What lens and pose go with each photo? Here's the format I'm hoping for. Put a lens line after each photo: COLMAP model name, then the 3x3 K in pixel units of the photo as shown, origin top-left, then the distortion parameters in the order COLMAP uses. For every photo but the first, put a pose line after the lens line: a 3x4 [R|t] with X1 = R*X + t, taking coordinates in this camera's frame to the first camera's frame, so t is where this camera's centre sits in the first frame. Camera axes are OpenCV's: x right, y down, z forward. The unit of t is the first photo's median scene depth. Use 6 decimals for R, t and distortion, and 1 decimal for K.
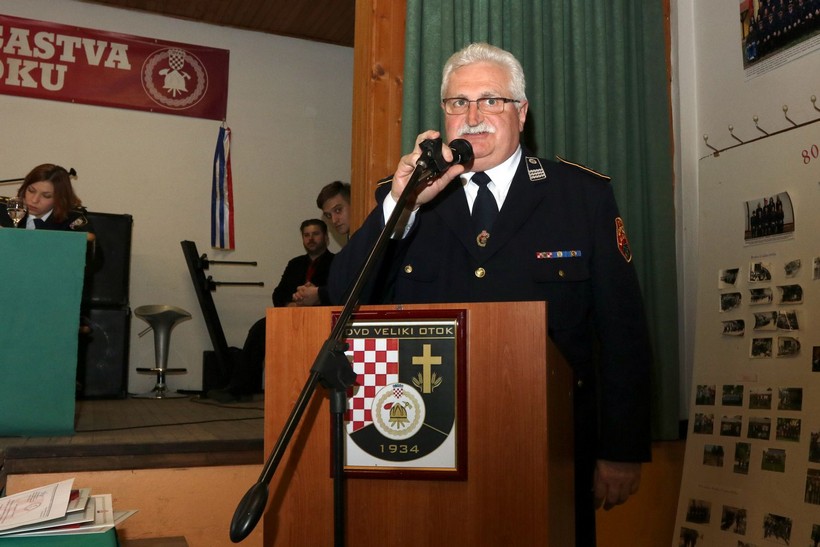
lens RADIAL K [[868.7, 0, 410.0], [0, 868.7, 273.5], [0, 0, 1]] dist [-0.072275, 0.011358]
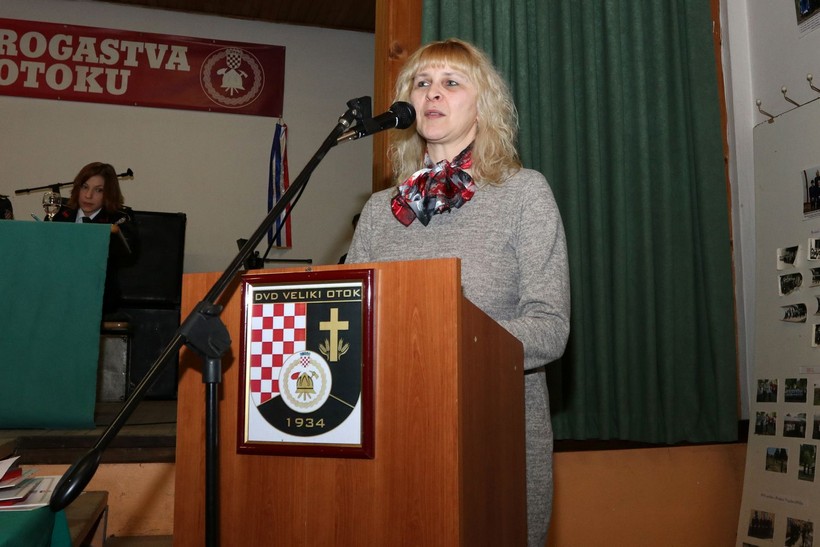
lens RADIAL K [[898.2, 0, 410.7], [0, 898.2, 228.0], [0, 0, 1]] dist [-0.089479, 0.030895]
pose [[0.986207, -0.025136, -0.163596, 0.134599], [0.013505, 0.997326, -0.071825, 0.034724], [0.164964, 0.068625, 0.983909, 0.038422]]
